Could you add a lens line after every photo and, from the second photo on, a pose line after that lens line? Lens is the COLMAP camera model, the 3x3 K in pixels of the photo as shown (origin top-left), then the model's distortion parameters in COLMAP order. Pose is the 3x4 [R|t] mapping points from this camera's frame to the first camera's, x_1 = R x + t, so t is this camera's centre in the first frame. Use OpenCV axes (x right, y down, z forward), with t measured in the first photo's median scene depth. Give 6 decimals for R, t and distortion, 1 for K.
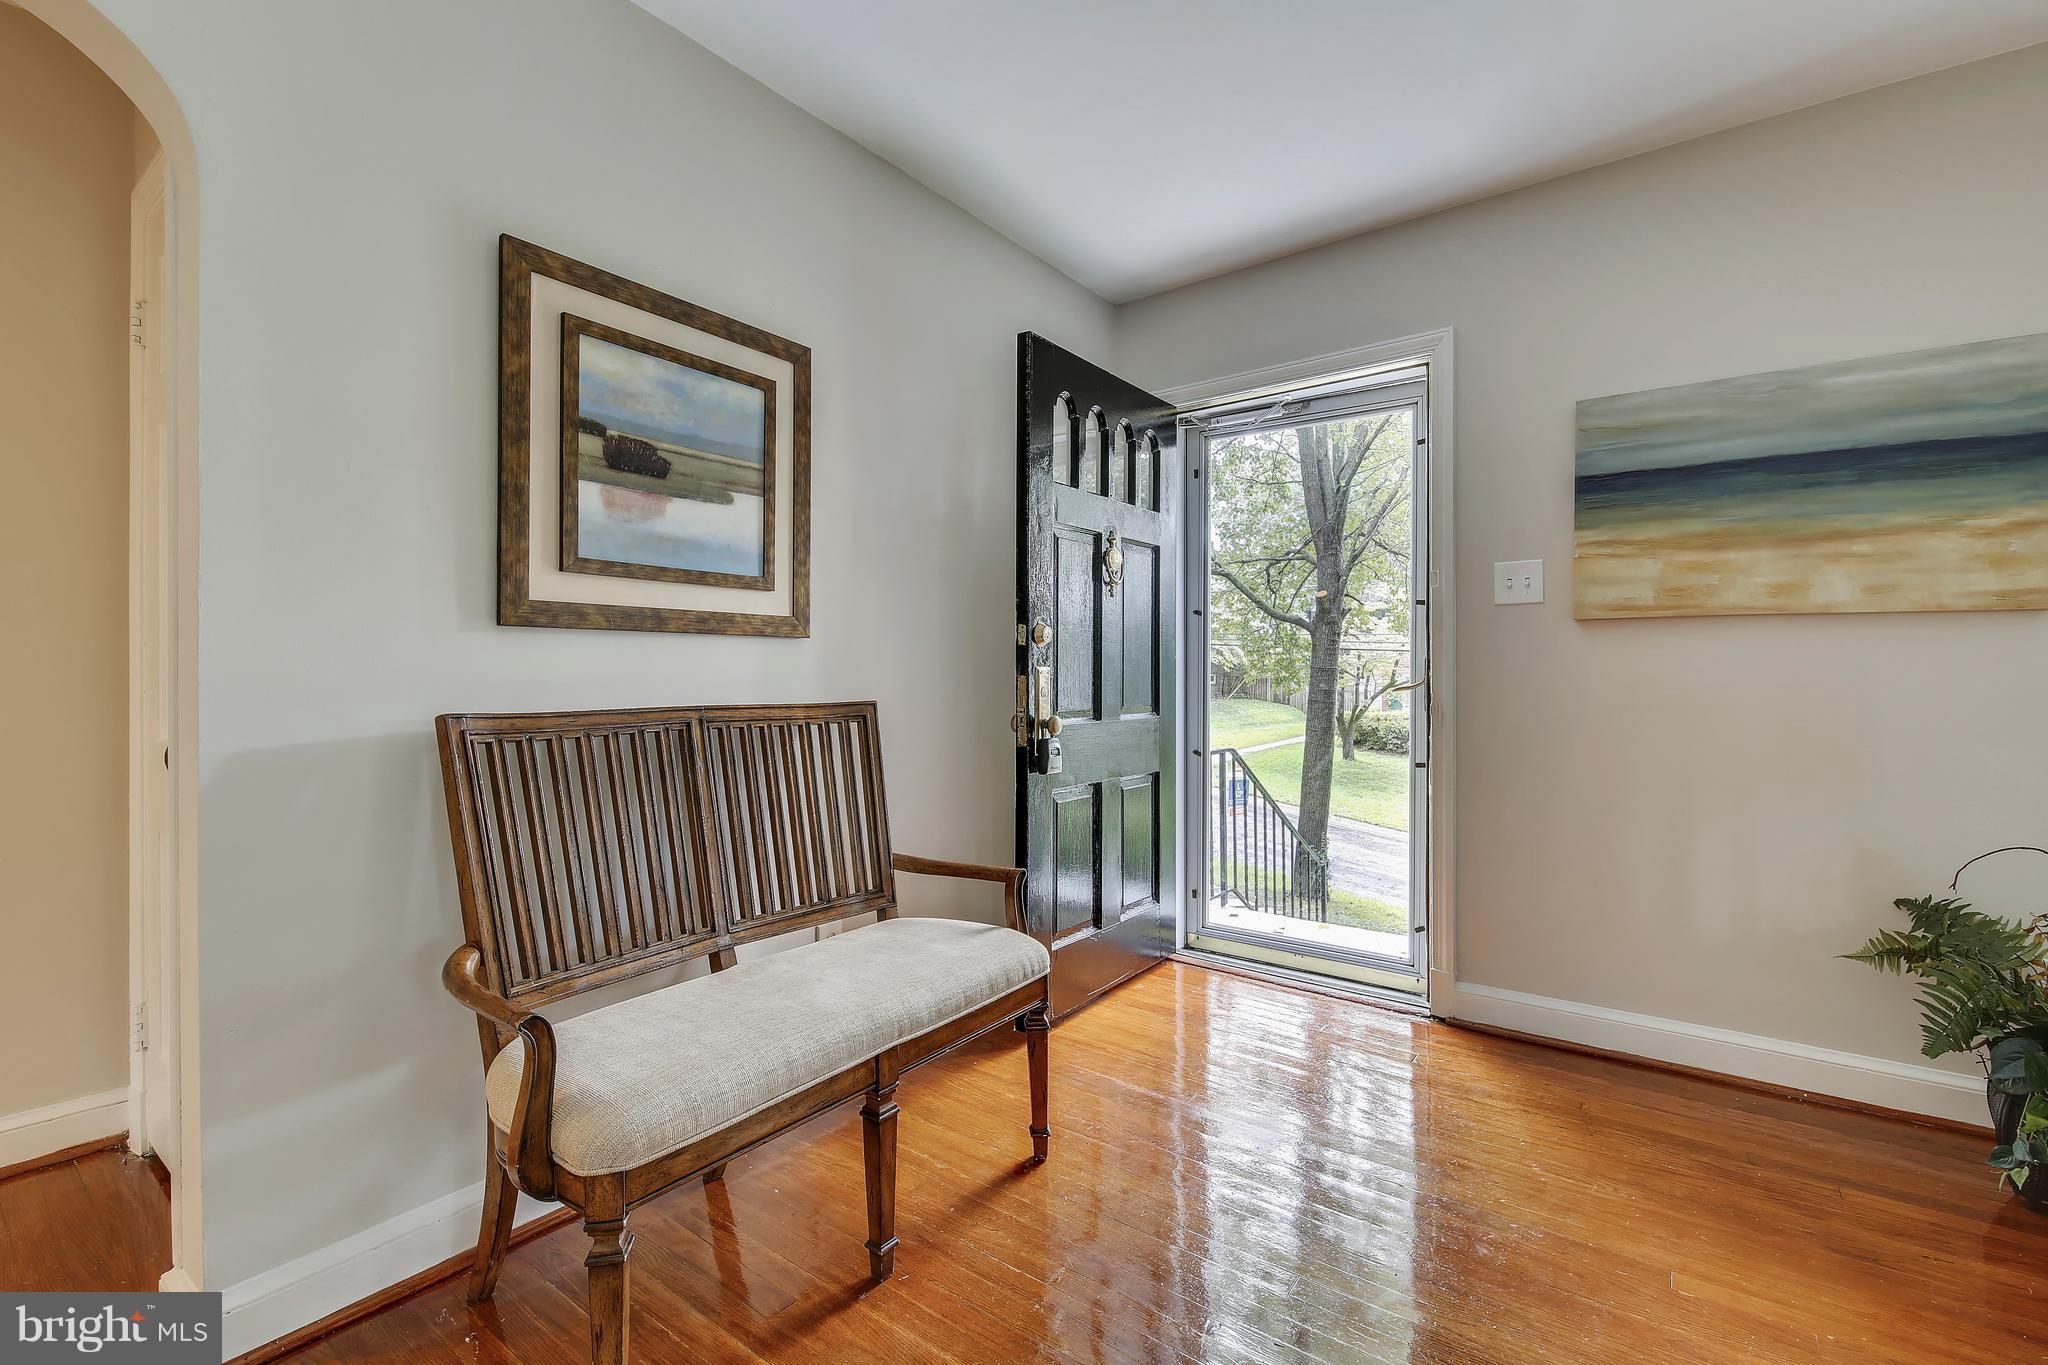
lens RADIAL K [[890.7, 0, 1020.0], [0, 890.7, 668.1], [0, 0, 1]] dist [0.012123, -0.010350]
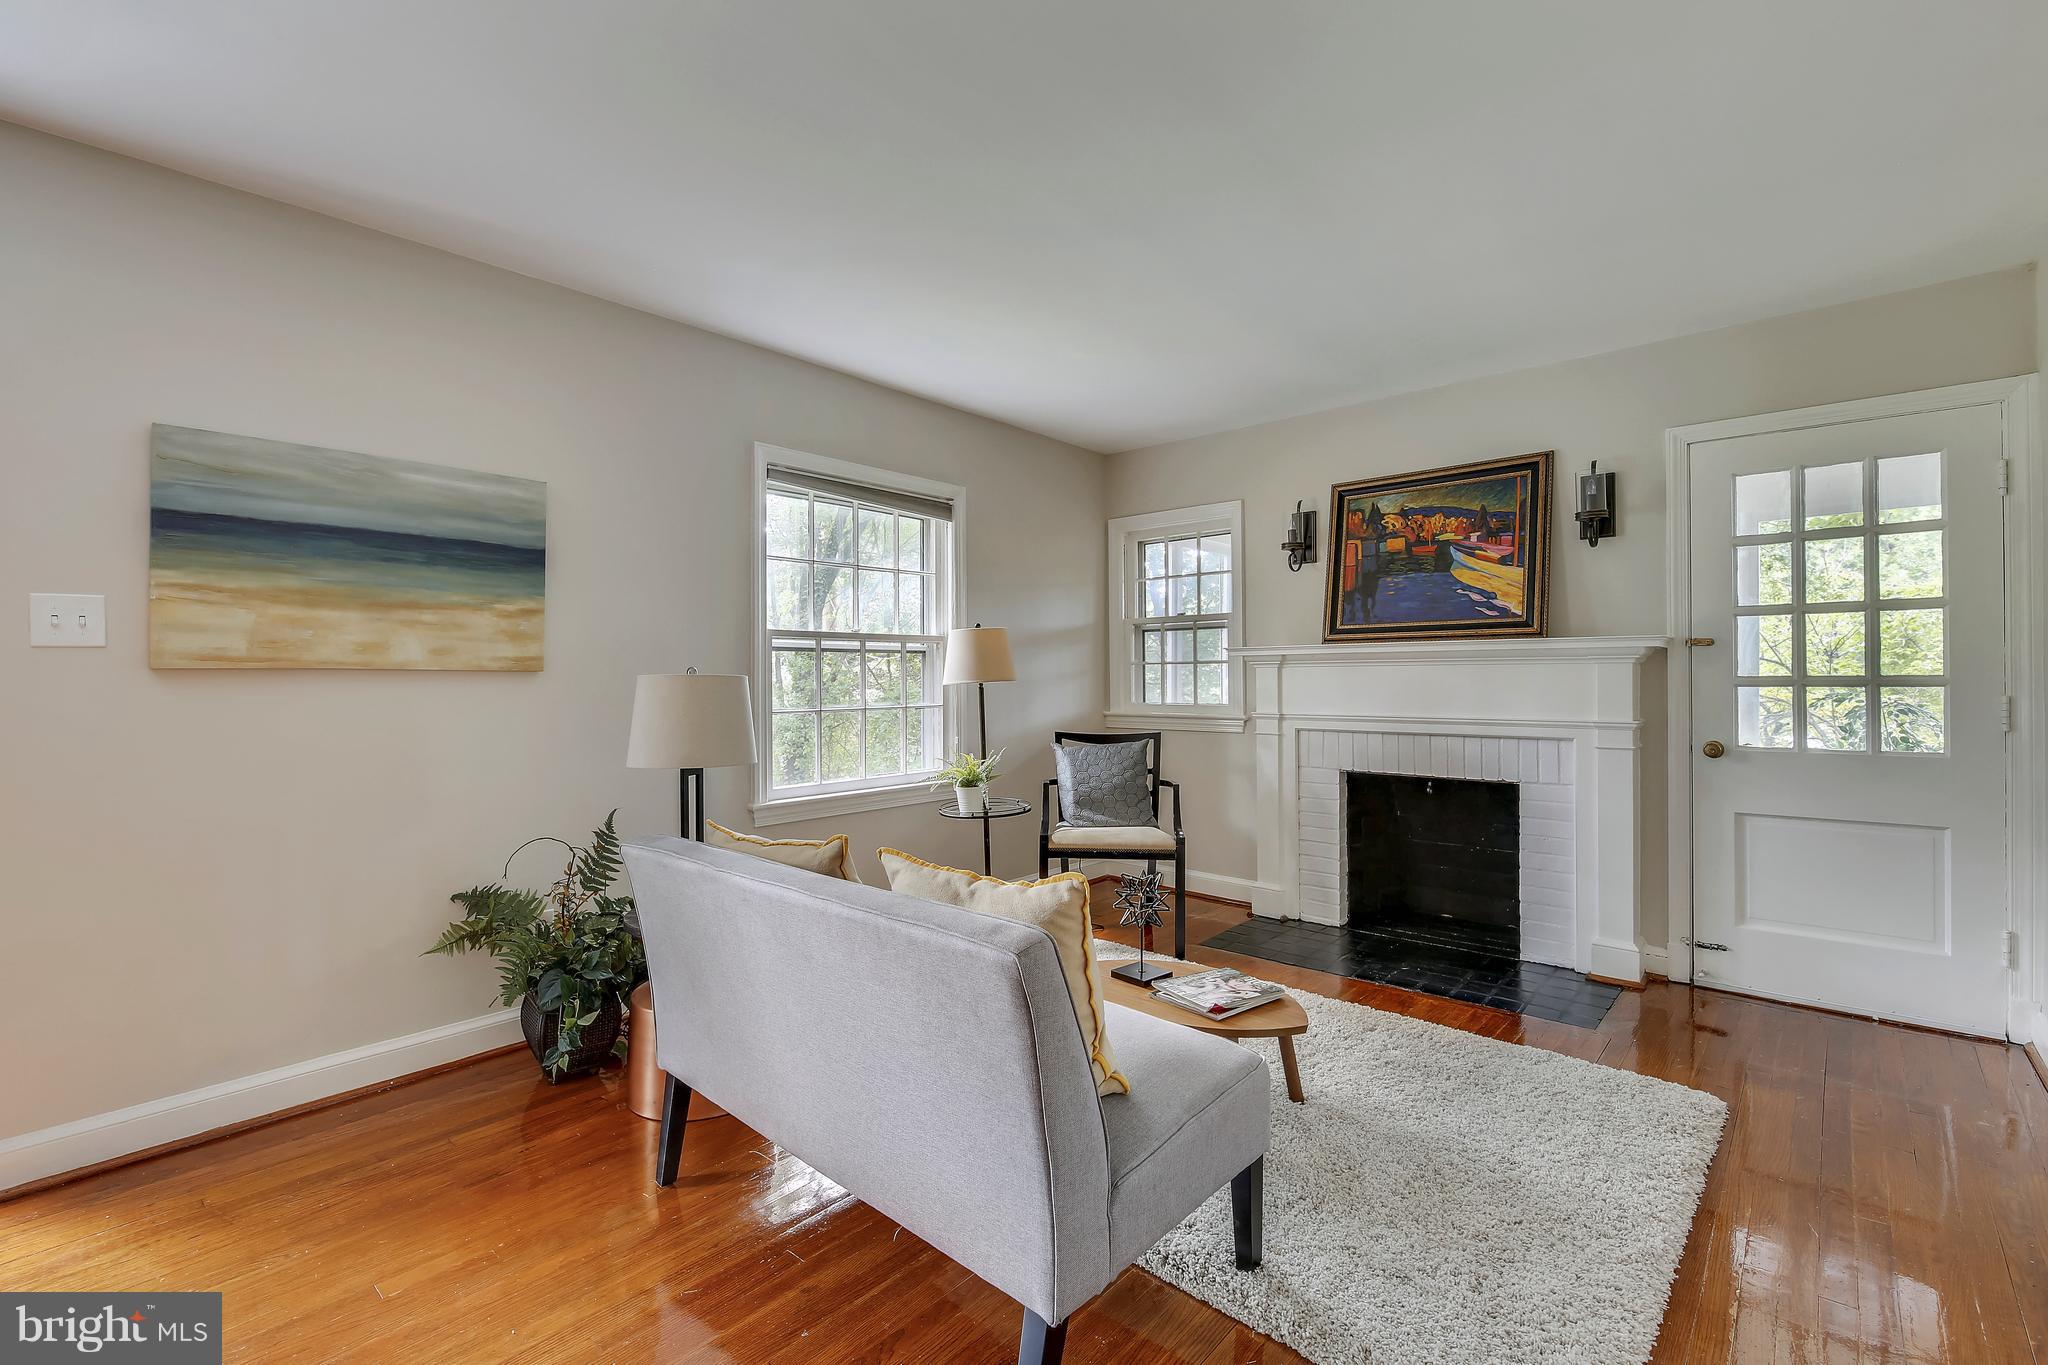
lens RADIAL K [[884.5, 0, 1024.1], [0, 884.5, 677.4], [0, 0, 1]] dist [0.009464, -0.008397]
pose [[0.088677, -0.004784, 0.996049, -0.206893], [0.003281, 0.999984, 0.004511, -0.055870], [-0.996055, 0.002868, 0.088691, 0.074978]]
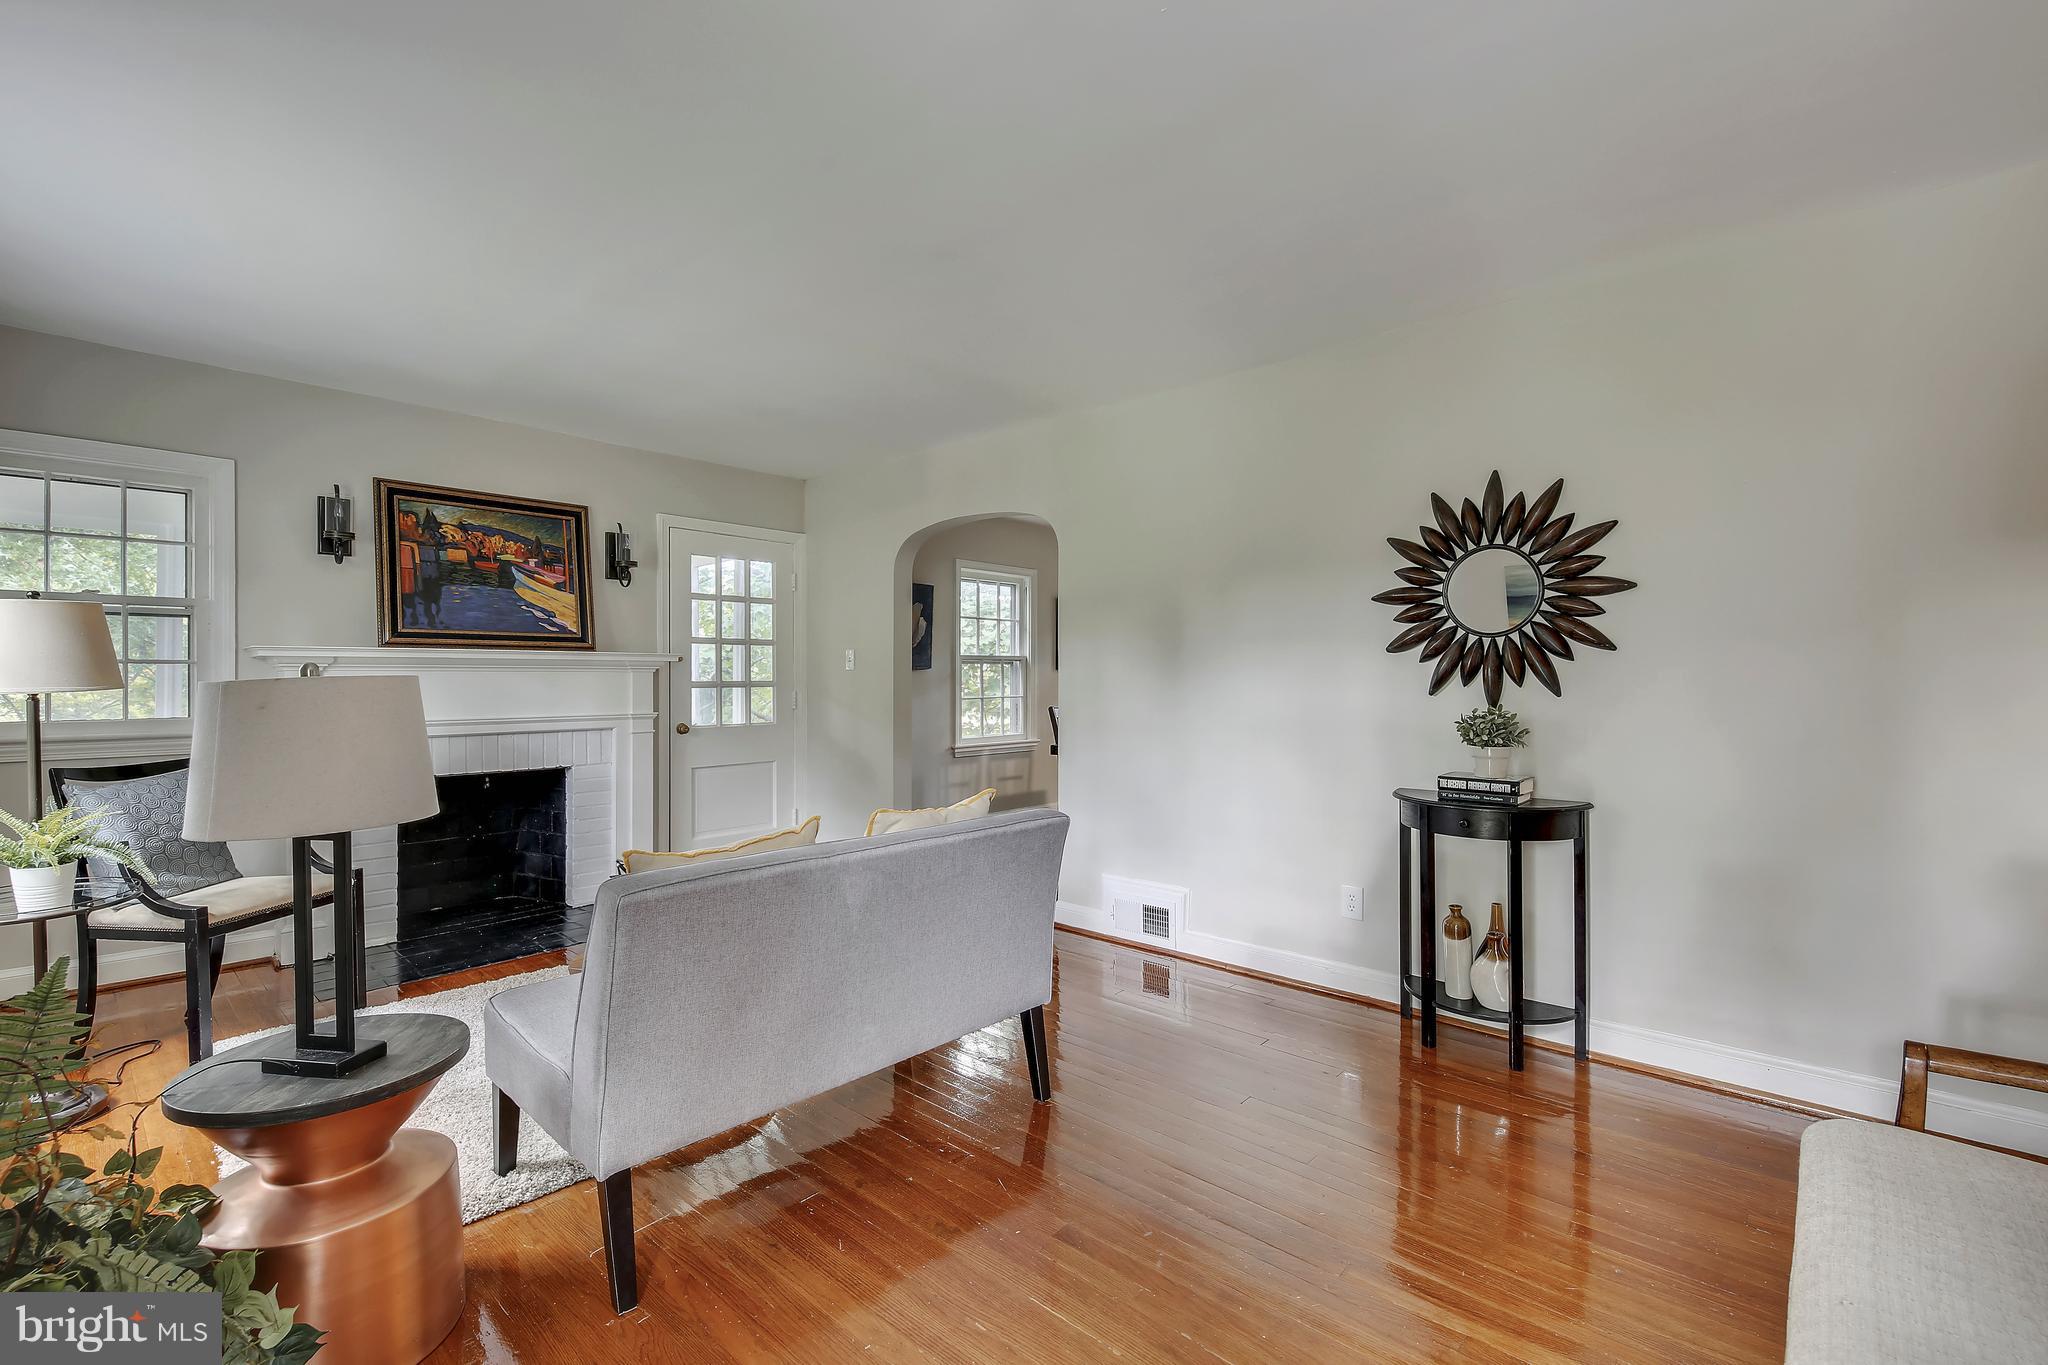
lens RADIAL K [[884.5, 0, 1024.1], [0, 884.5, 677.4], [0, 0, 1]] dist [0.009464, -0.008397]
pose [[-0.994799, -0.003600, 0.101791, 0.295494], [-0.003811, 0.999991, -0.001884, -0.056403], [-0.101784, -0.002262, -0.994804, 1.324511]]
